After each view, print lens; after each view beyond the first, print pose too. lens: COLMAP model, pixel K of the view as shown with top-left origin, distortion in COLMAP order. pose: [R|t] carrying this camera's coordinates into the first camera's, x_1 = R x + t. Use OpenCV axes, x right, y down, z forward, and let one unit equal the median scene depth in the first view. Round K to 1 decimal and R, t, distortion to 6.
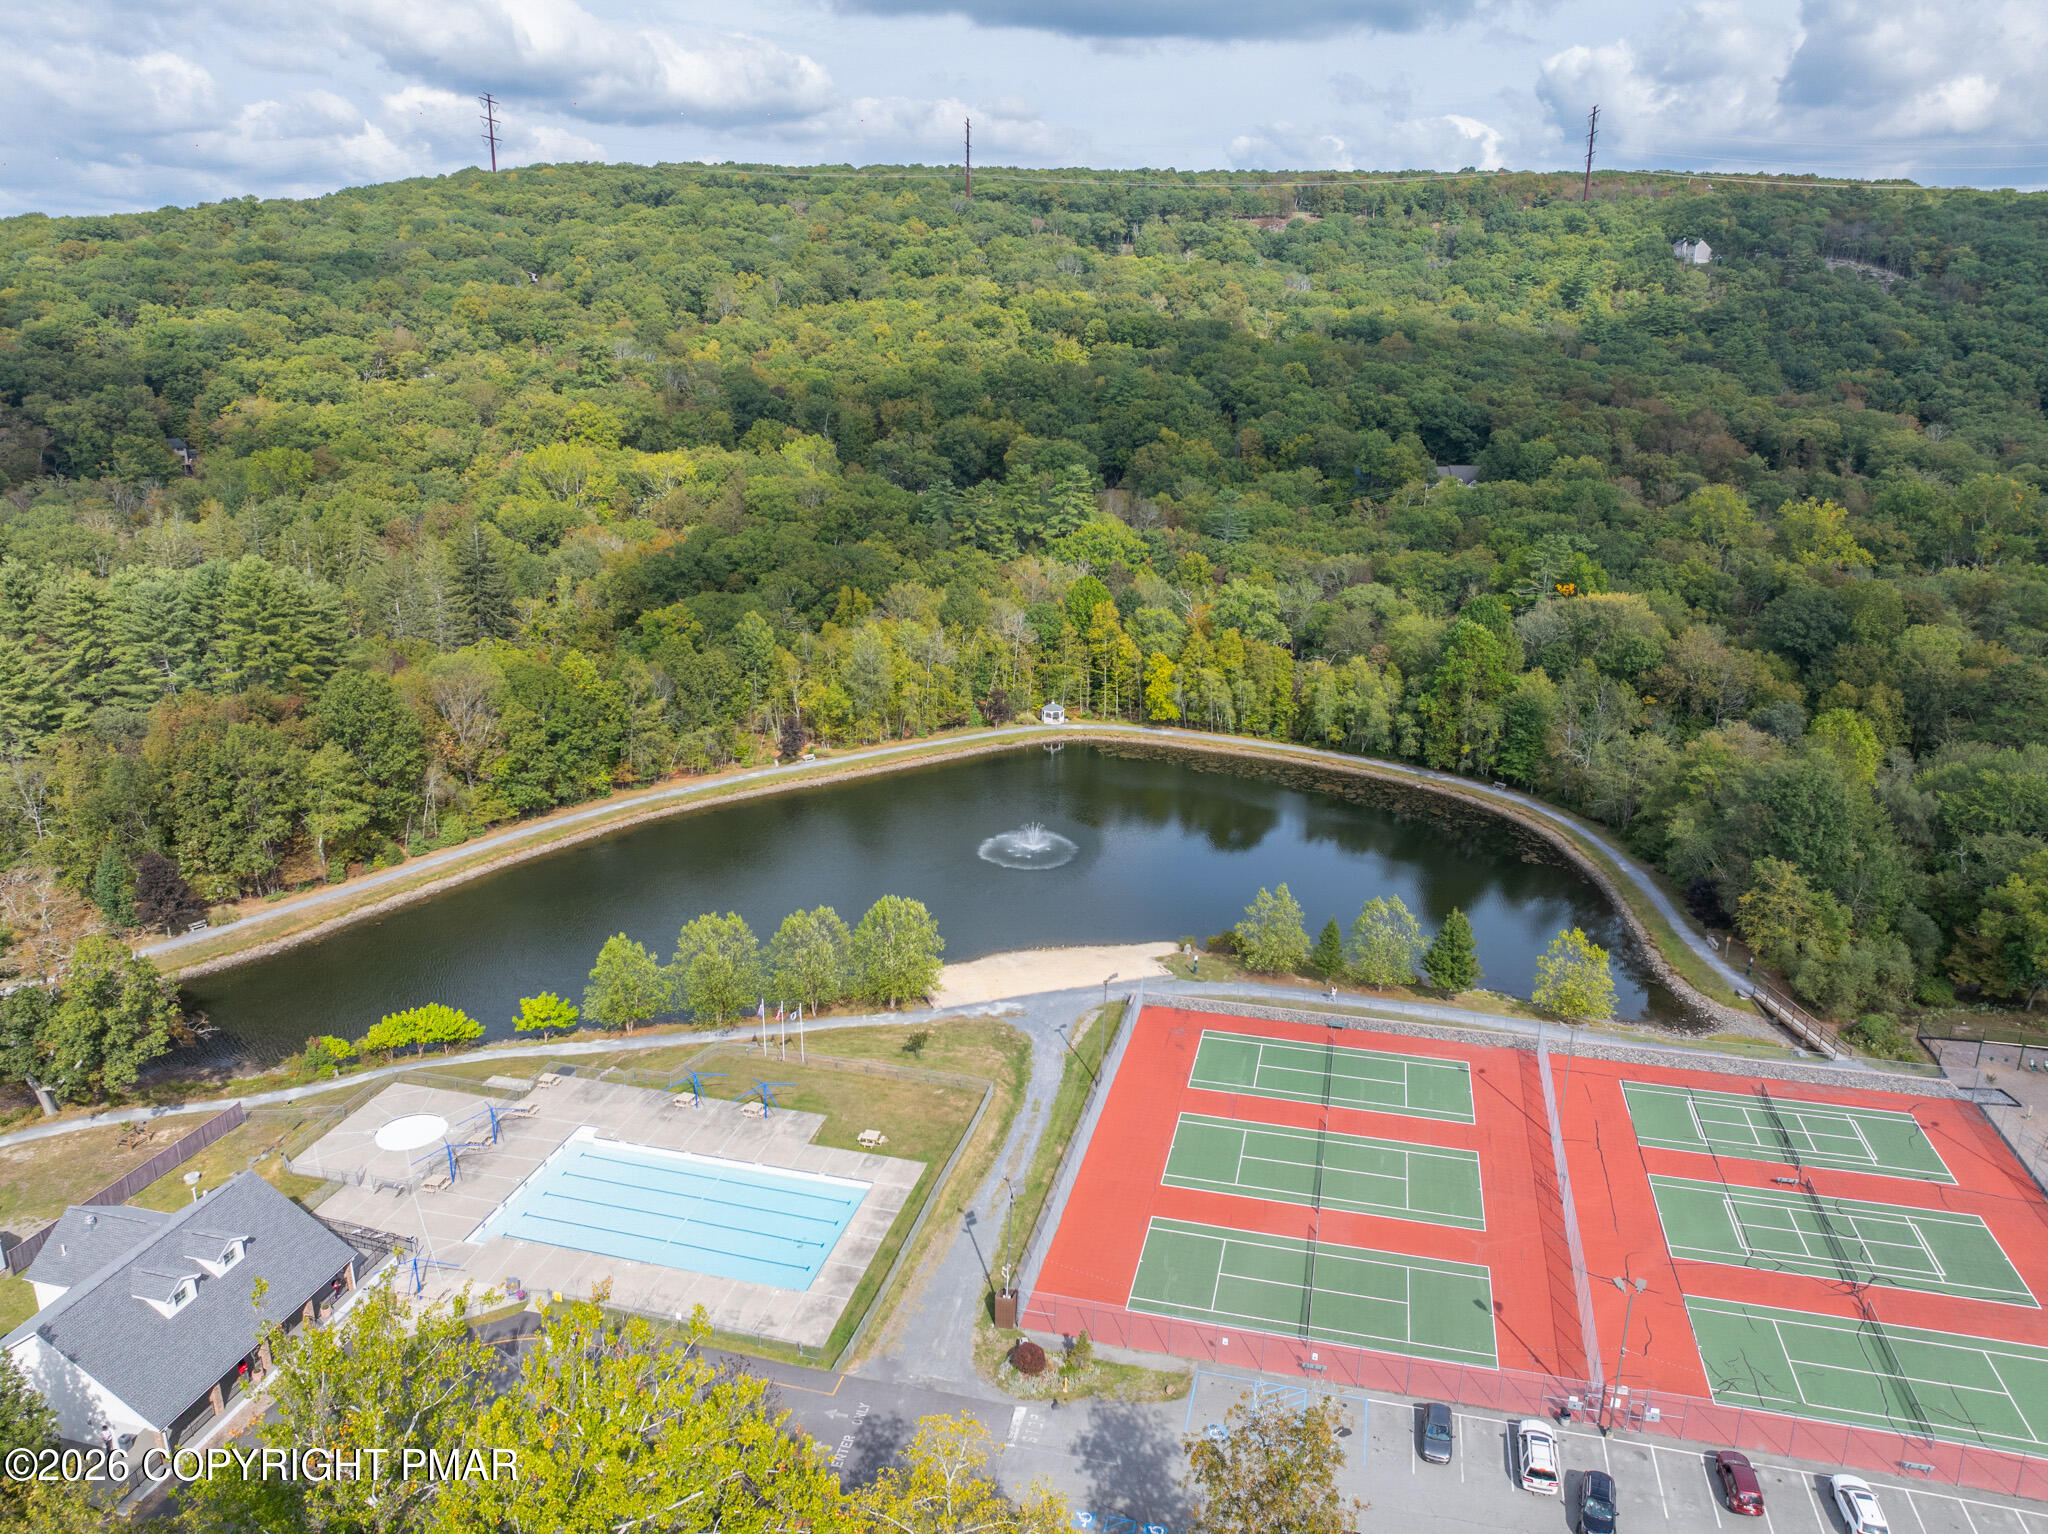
lens RADIAL K [[1444.2, 0, 1018.3], [0, 1444.2, 685.7], [0, 0, 1]] dist [-0.045145, 0.001308]
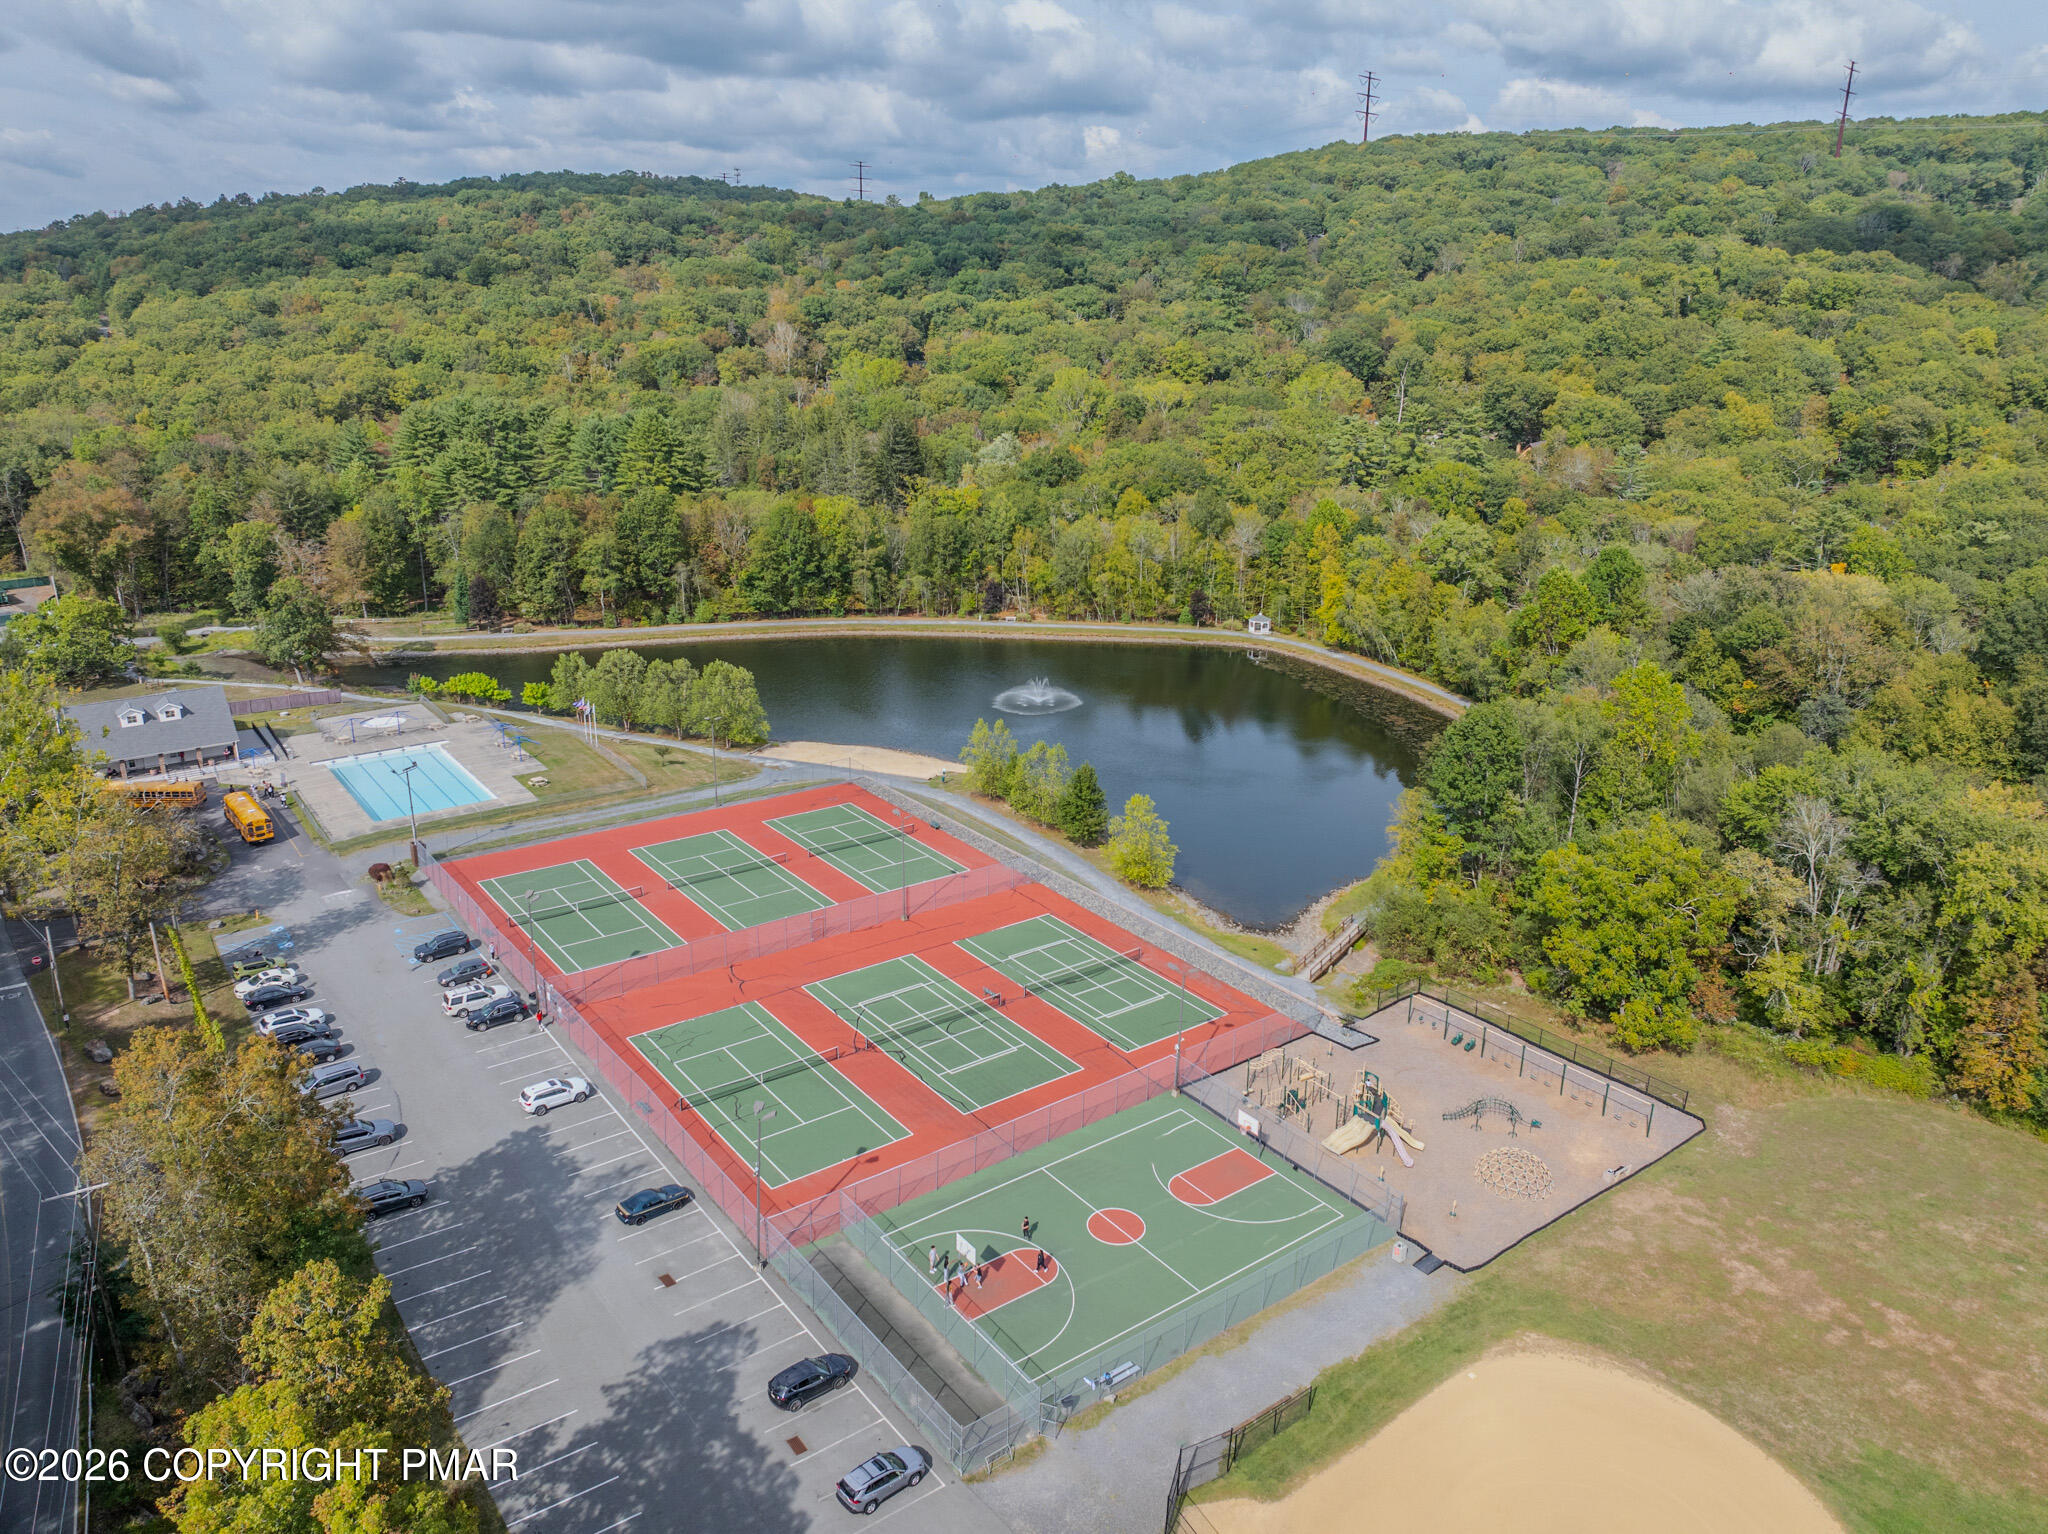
lens RADIAL K [[1444.2, 0, 1018.3], [0, 1444.2, 685.7], [0, 0, 1]] dist [-0.045145, 0.001308]
pose [[0.781917, 0.170472, -0.599620, 0.556696], [-0.163141, 0.984318, 0.067103, 0.022874], [0.601656, 0.045353, 0.797466, 0.068538]]
